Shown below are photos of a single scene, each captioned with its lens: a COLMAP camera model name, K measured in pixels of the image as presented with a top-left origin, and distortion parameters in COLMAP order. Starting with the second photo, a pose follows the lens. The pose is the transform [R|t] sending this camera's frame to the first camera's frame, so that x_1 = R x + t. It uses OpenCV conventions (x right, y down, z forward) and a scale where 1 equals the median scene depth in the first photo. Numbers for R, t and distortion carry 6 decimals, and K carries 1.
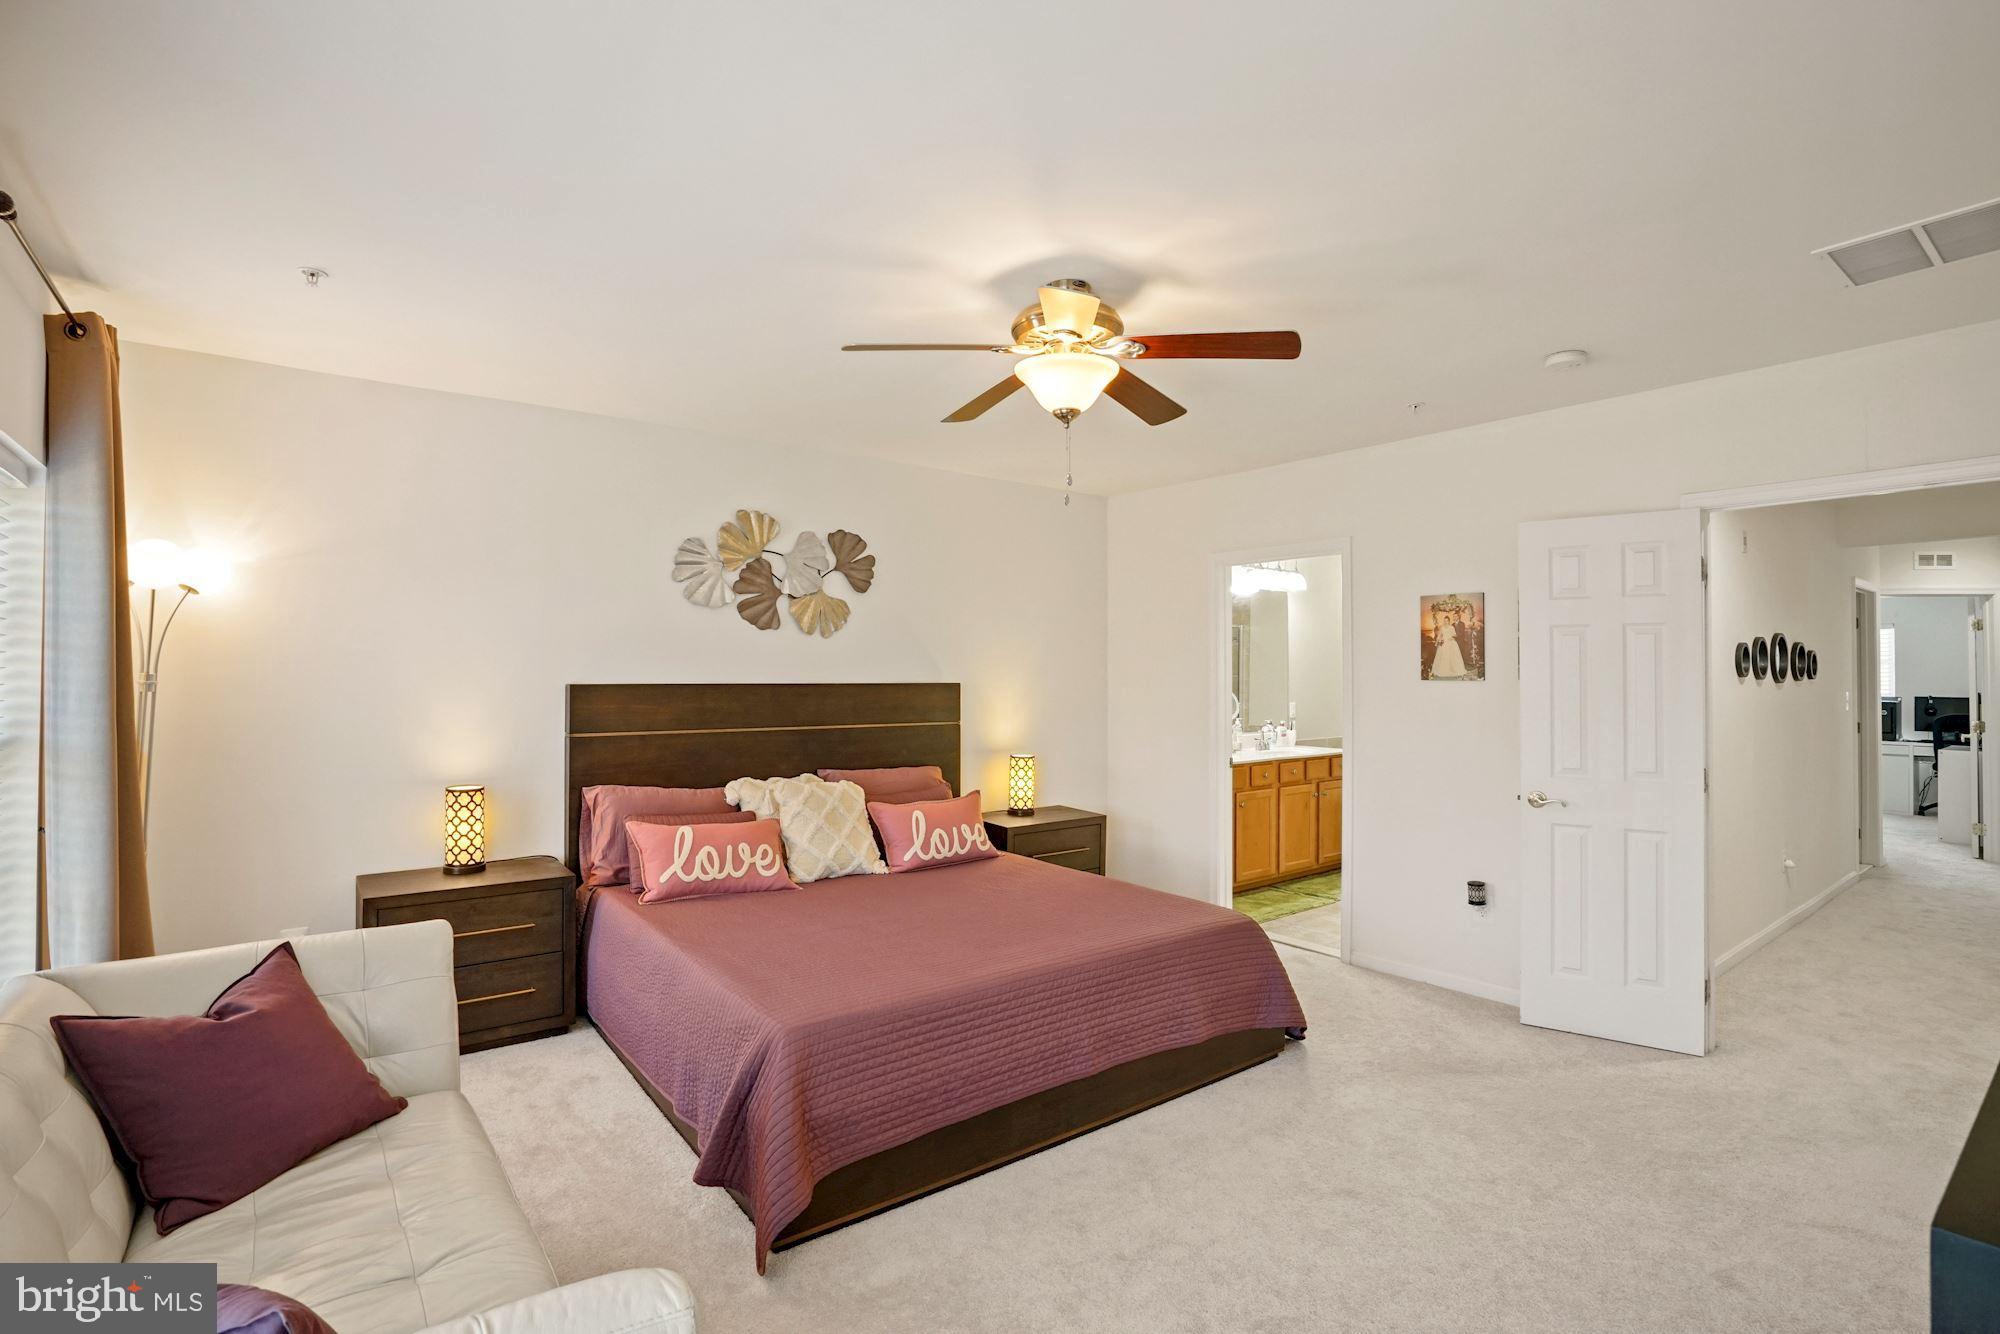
lens RADIAL K [[794.4, 0, 1000.0], [0, 794.4, 667.0], [0, 0, 1]] dist [0.000523, 0.000116]
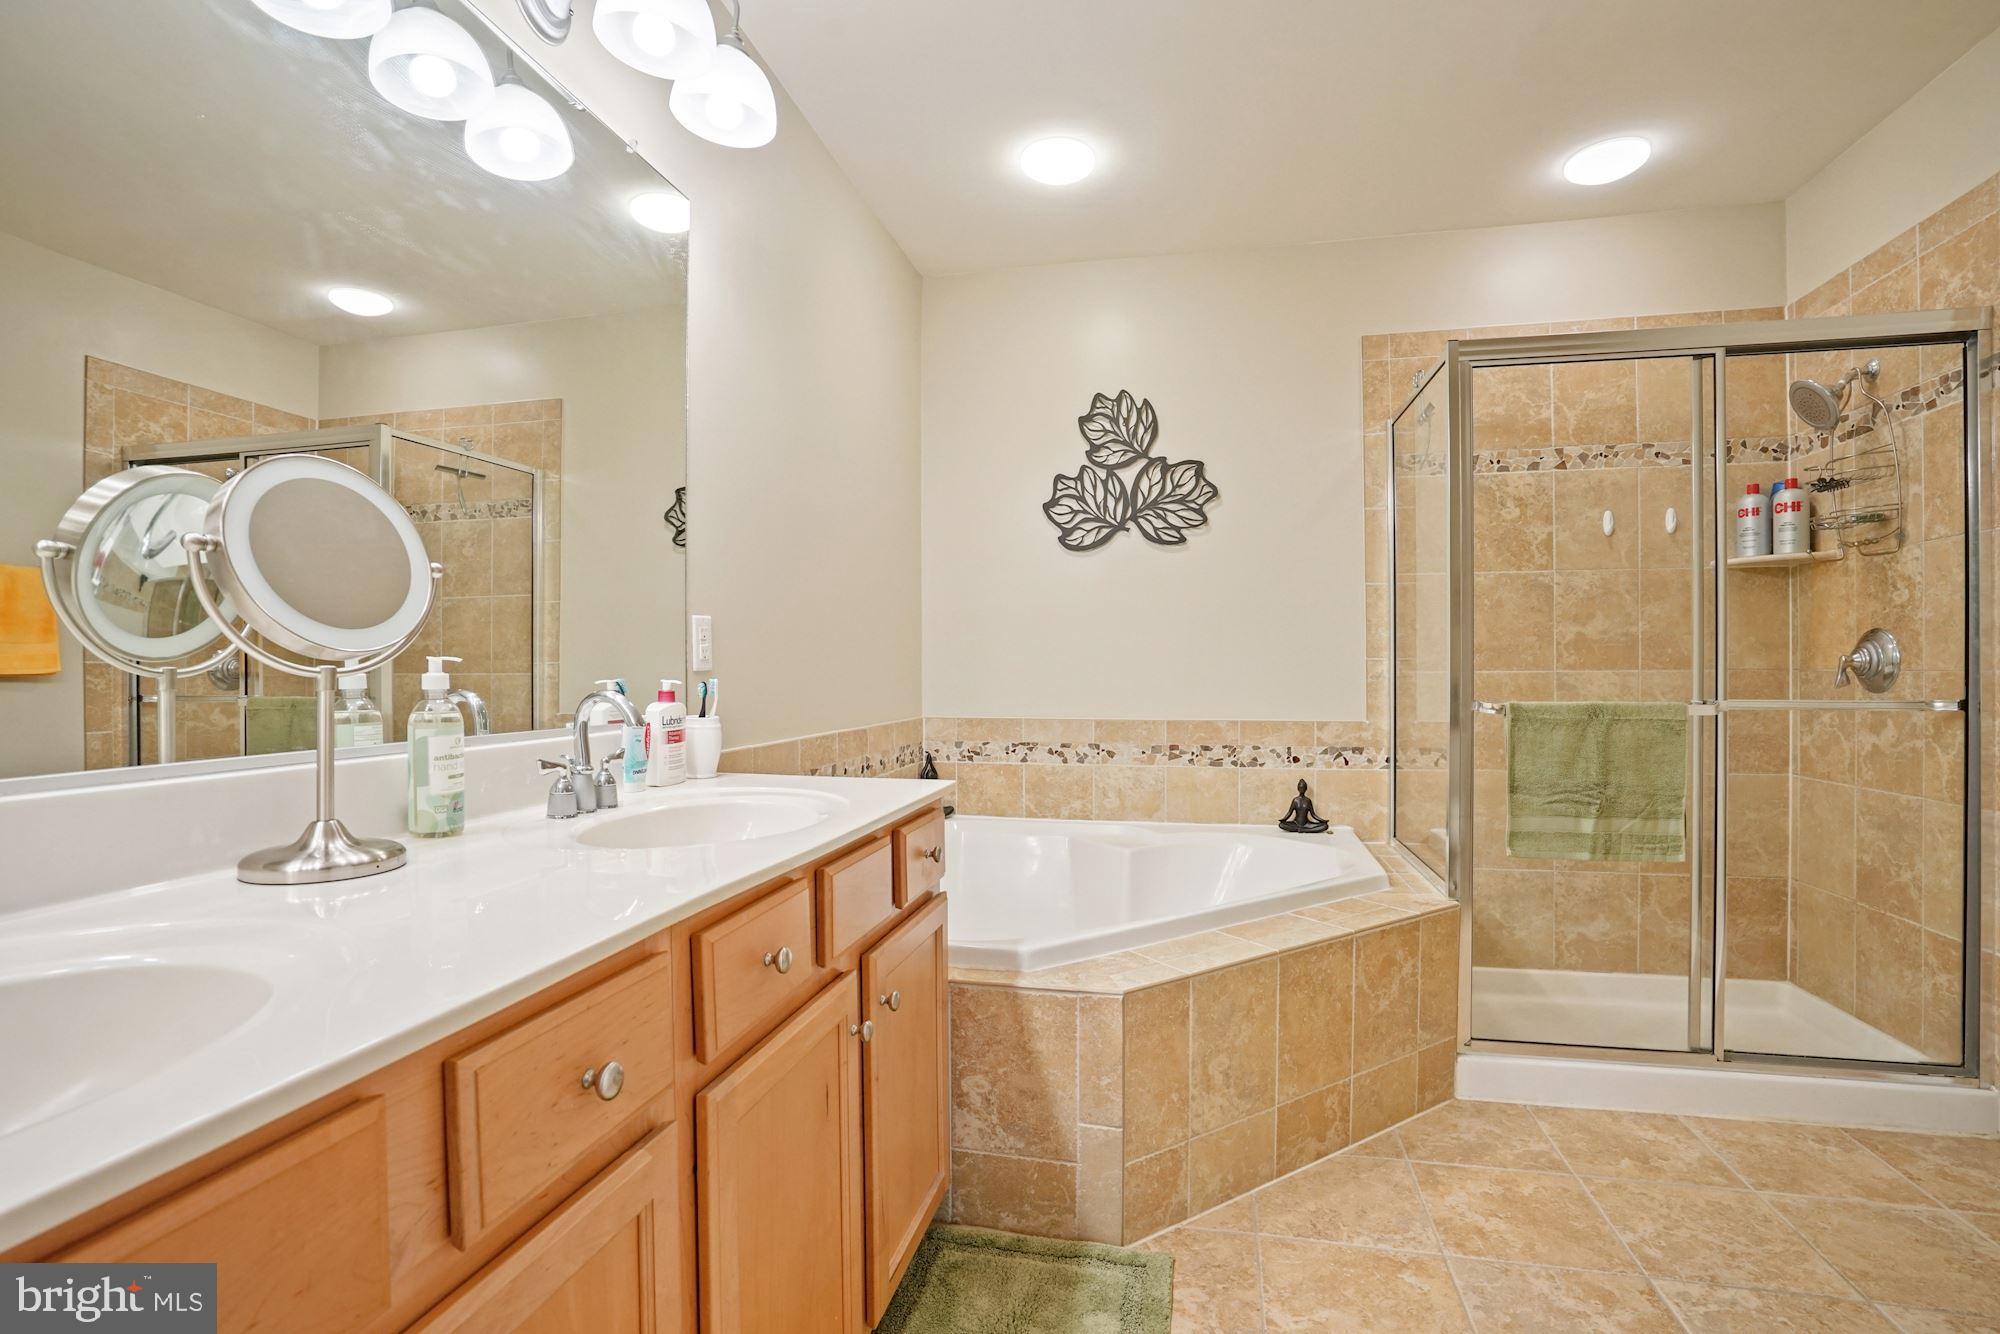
lens RADIAL K [[925.6, 0, 1000.3], [0, 925.6, 647.6], [0, 0, 1]] dist [-0.024862, 0.000761]
pose [[0.746823, -0.003812, 0.665012, 0.294988], [0.014151, 0.999848, -0.010161, 0.075691], [-0.664873, 0.016999, 0.746763, 0.875382]]
